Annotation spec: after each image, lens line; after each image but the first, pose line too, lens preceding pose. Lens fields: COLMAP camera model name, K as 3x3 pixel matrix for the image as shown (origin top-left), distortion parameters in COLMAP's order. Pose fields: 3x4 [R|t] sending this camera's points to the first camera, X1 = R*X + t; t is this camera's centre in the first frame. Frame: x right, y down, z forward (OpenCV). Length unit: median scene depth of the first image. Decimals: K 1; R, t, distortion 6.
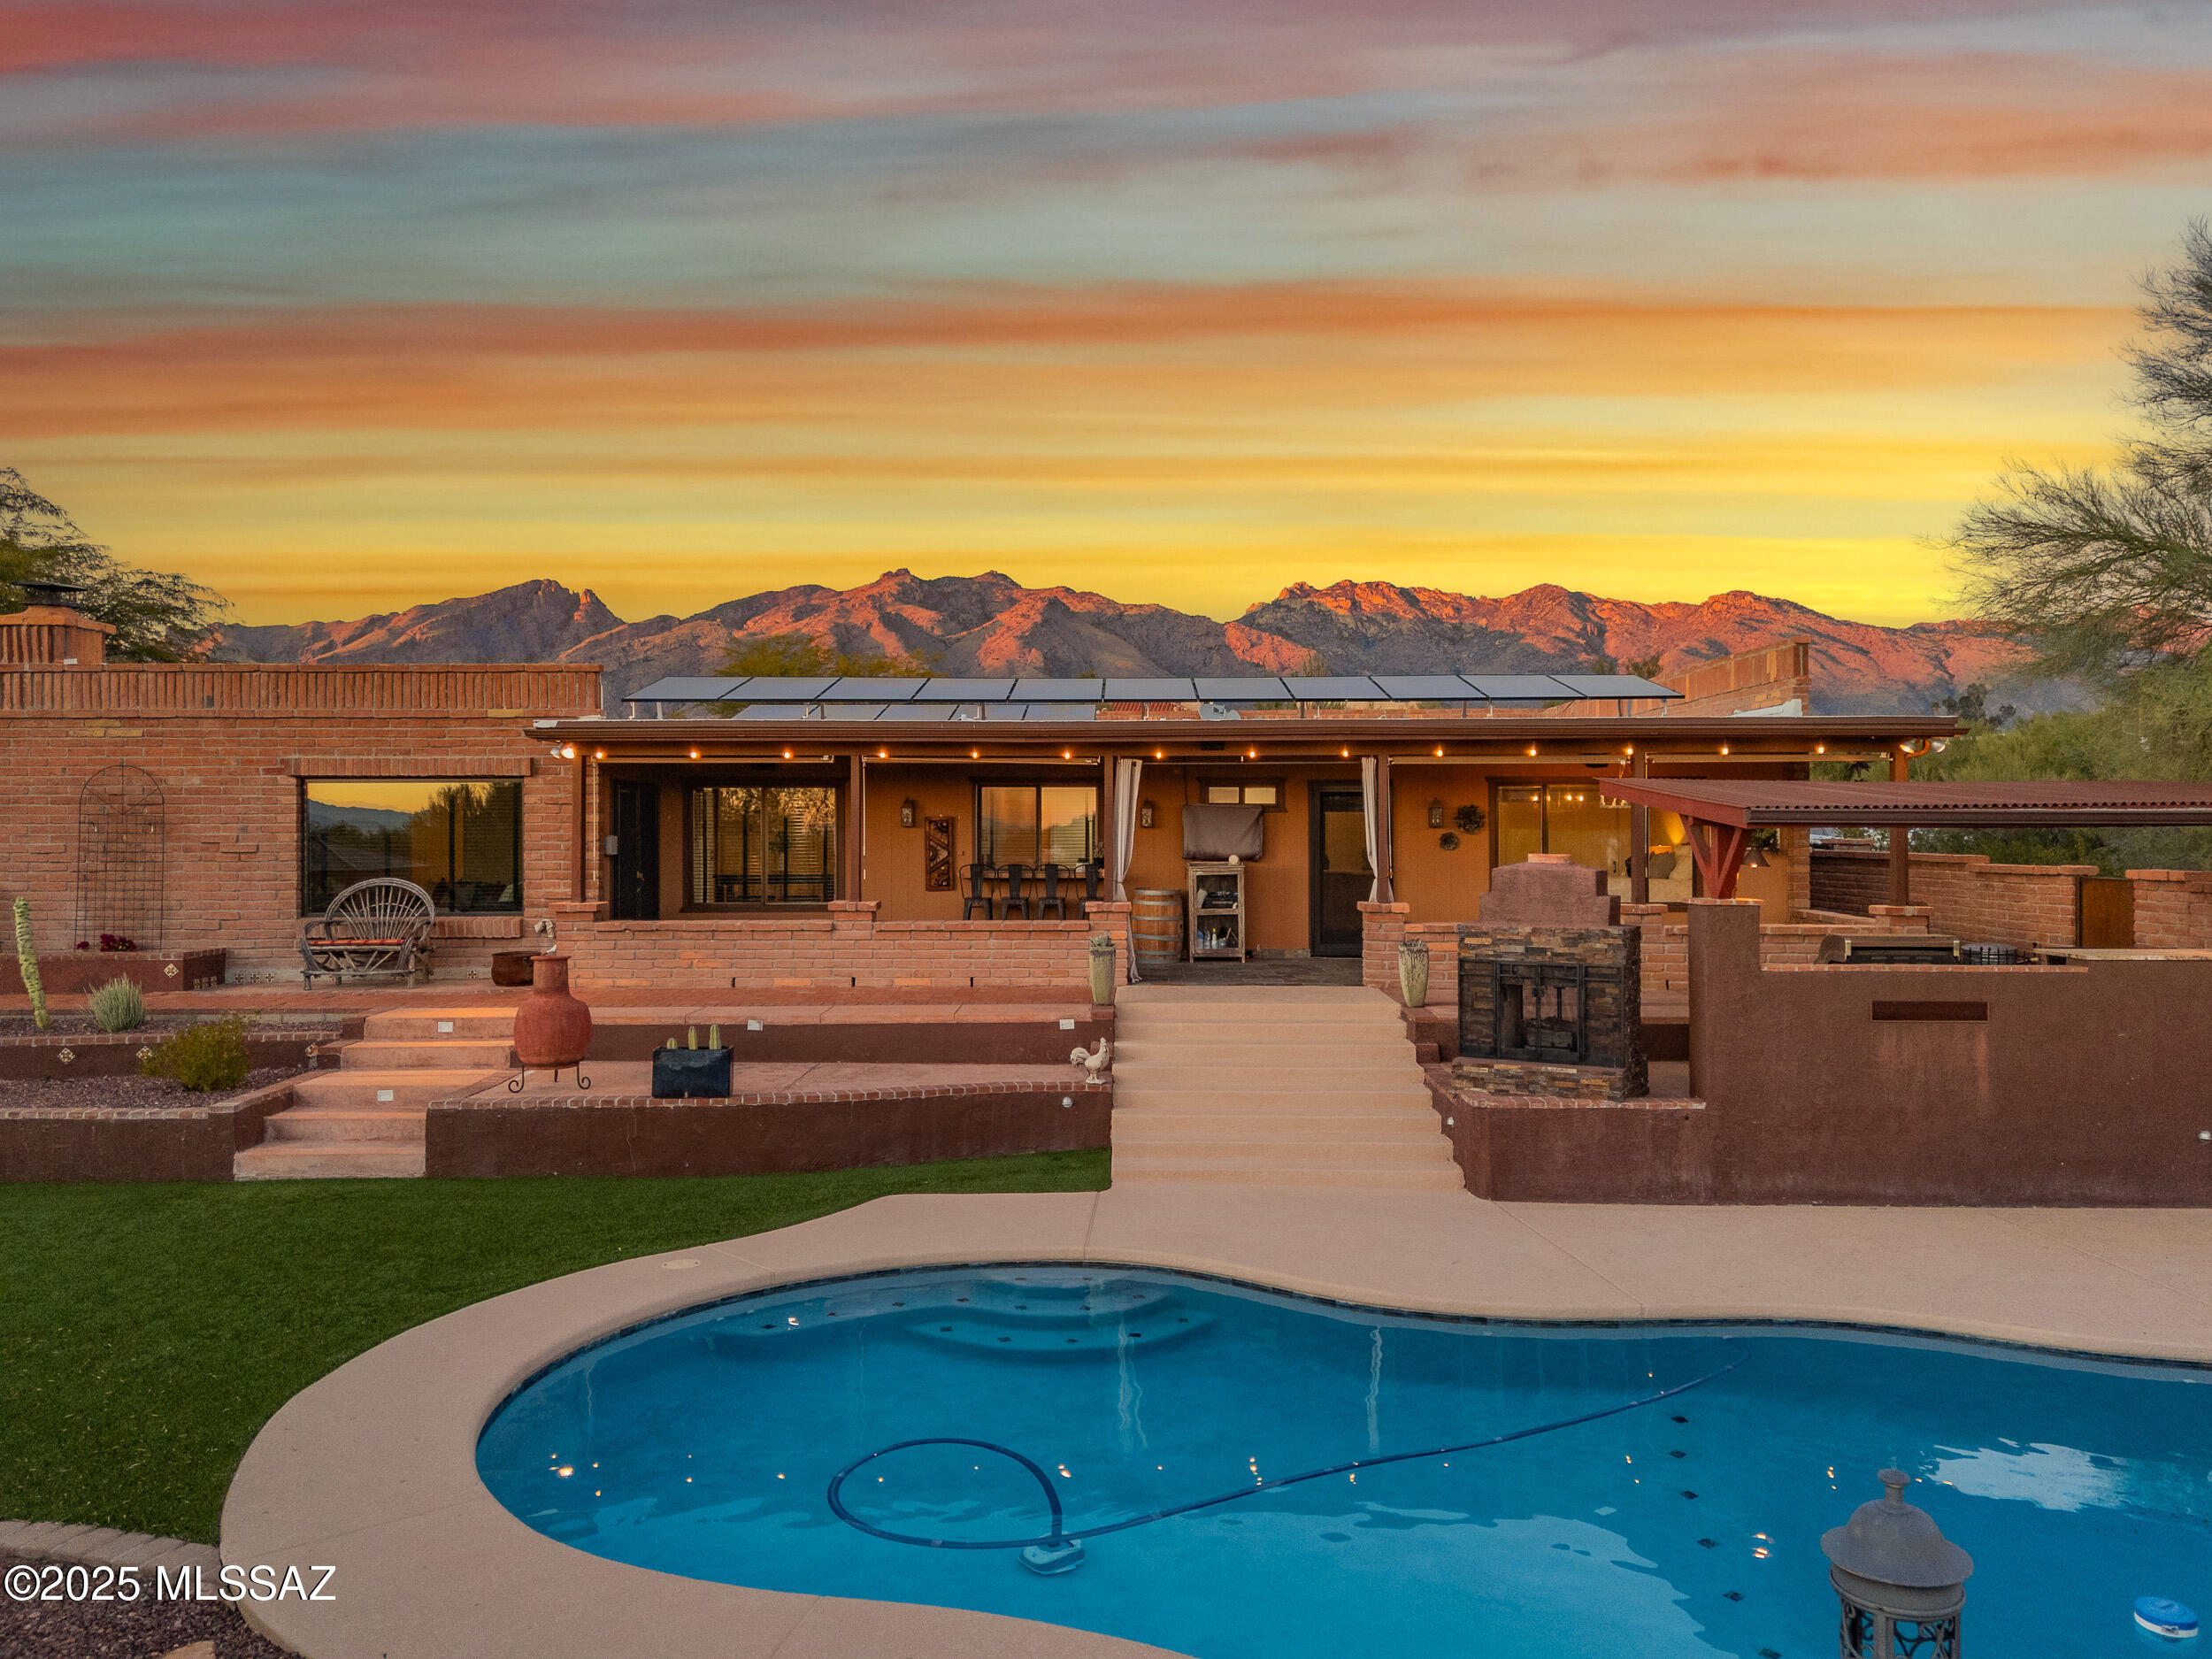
lens RADIAL K [[1616.3, 0, 1111.3], [0, 1616.3, 827.9], [0, 0, 1]] dist [0.069756, -0.061923]
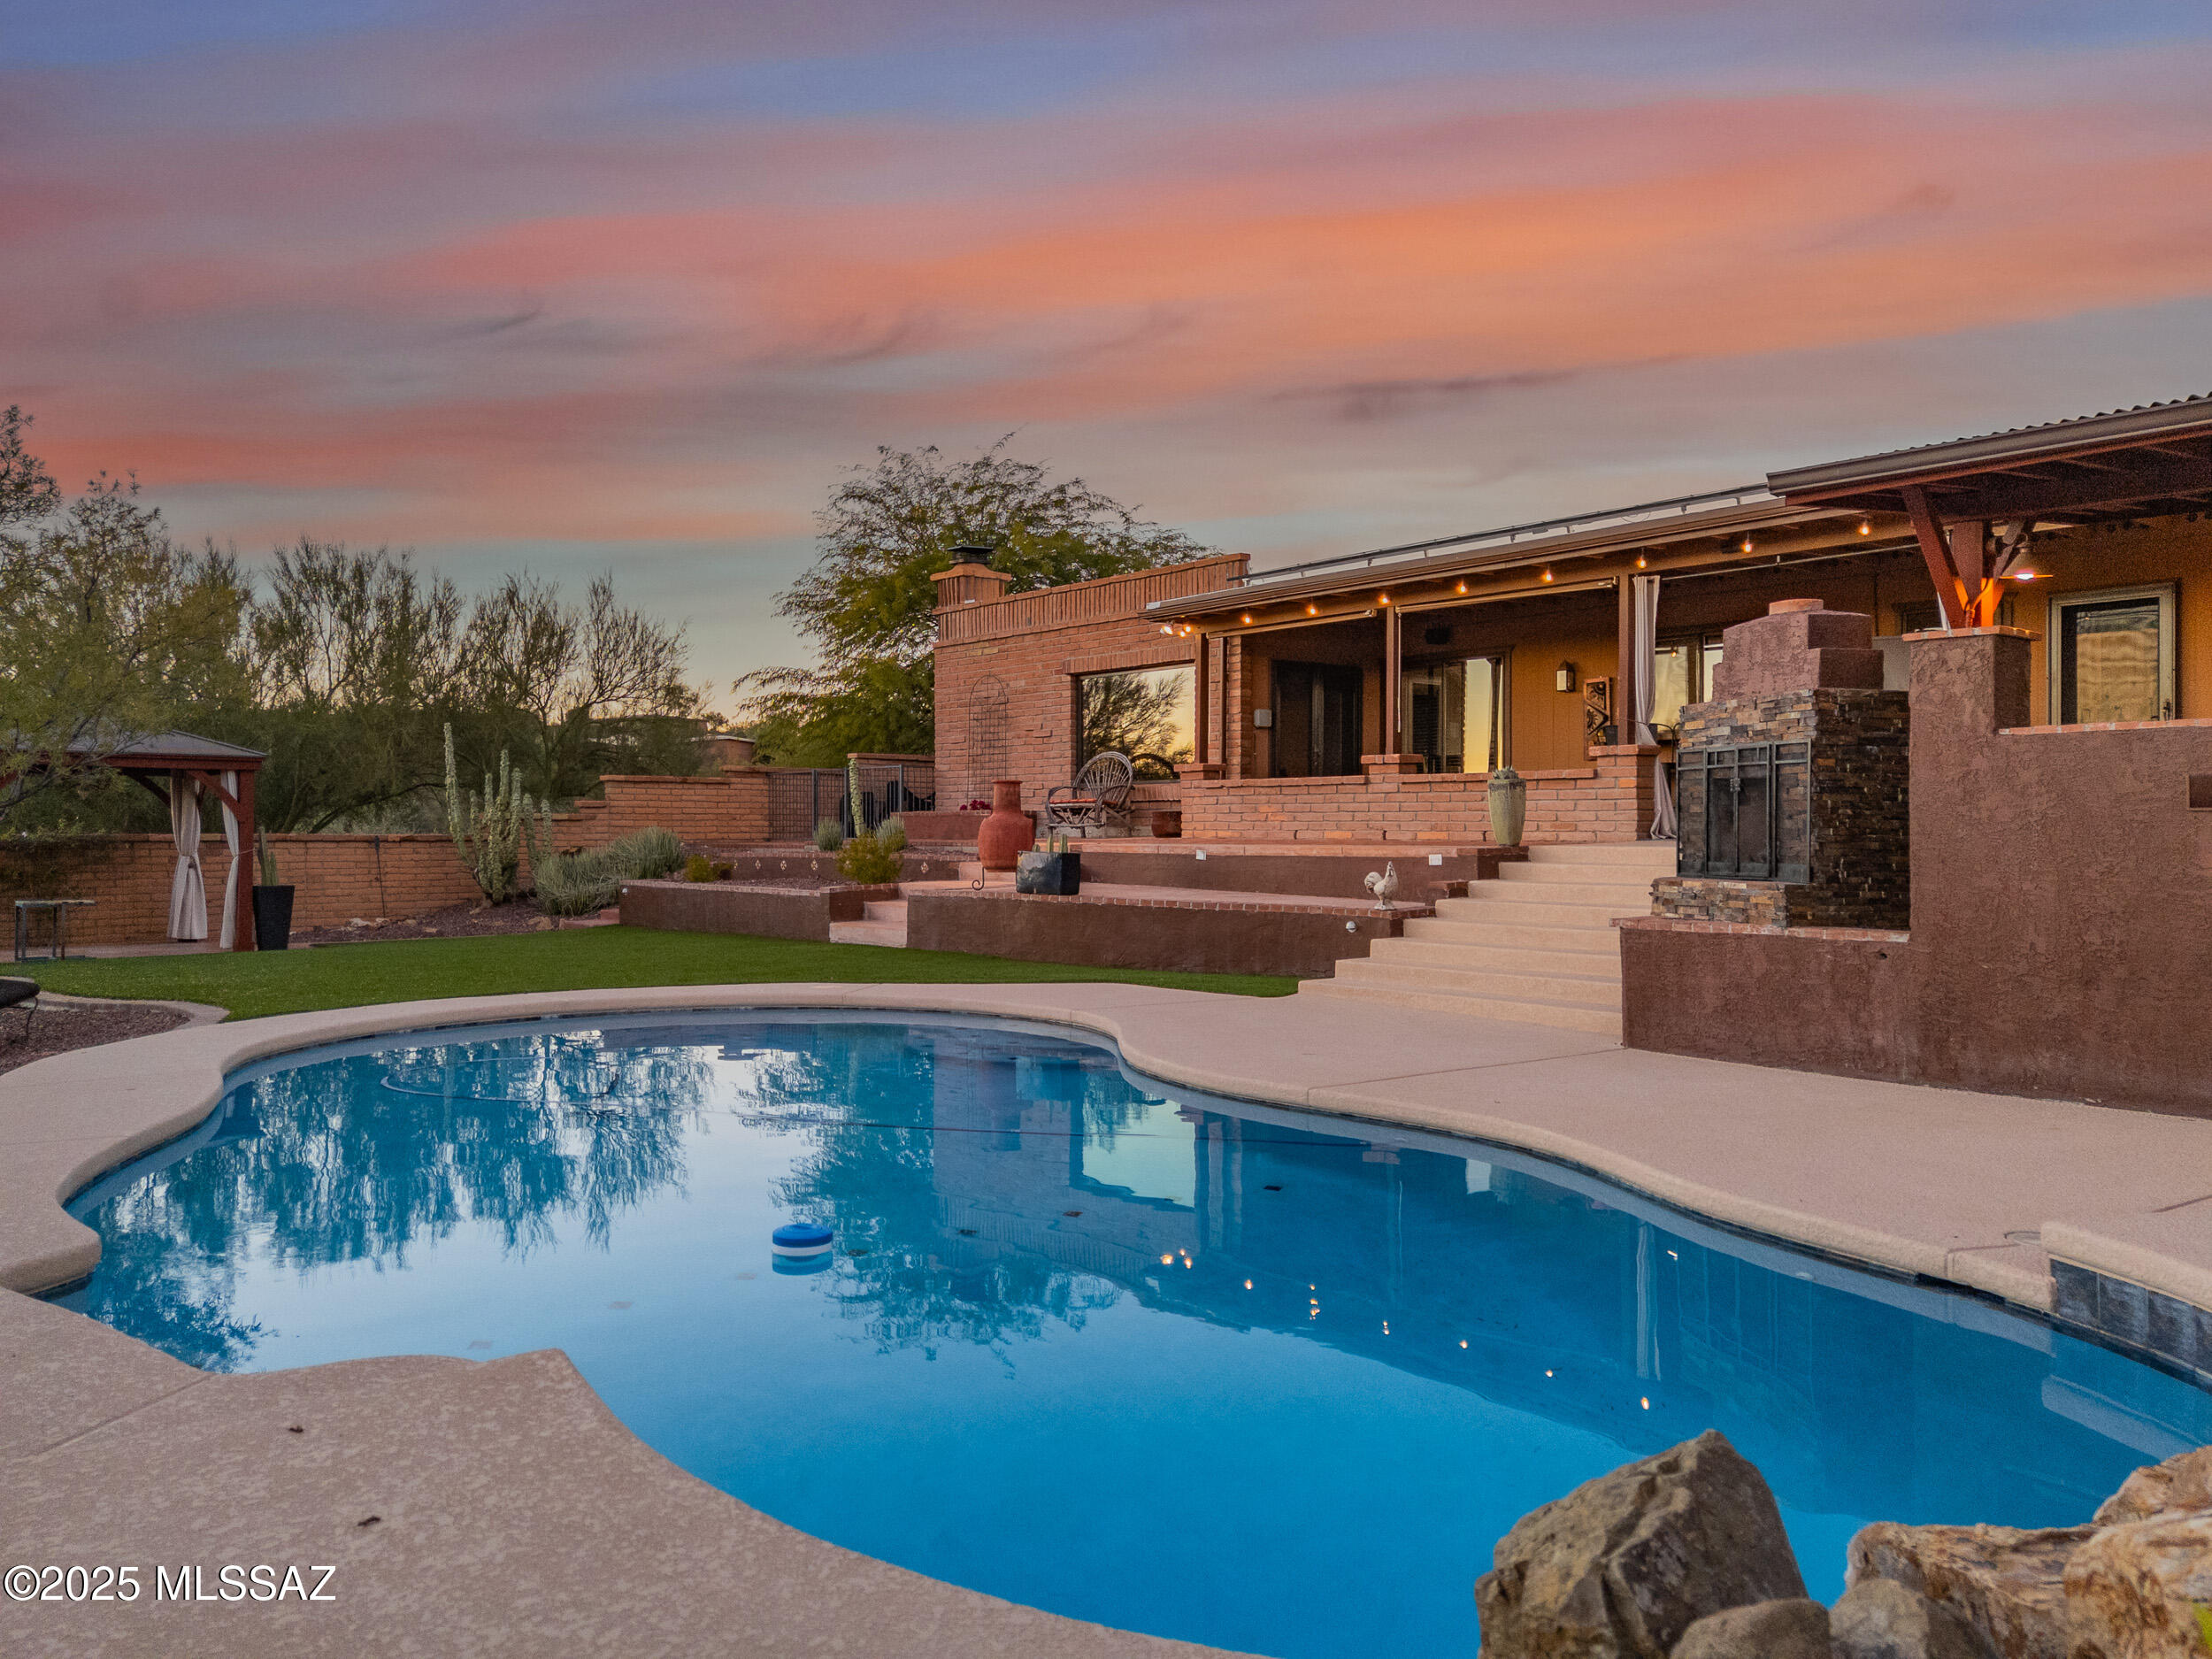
lens RADIAL K [[1616.3, 0, 1105.0], [0, 1616.3, 830.9], [0, 0, 1]] dist [0.069756, -0.061923]
pose [[0.653562, 0.000607, -0.756872, 0.563046], [0.001655, 0.999996, 0.002231, 0.105587], [0.756871, -0.002711, 0.653559, 0.259943]]
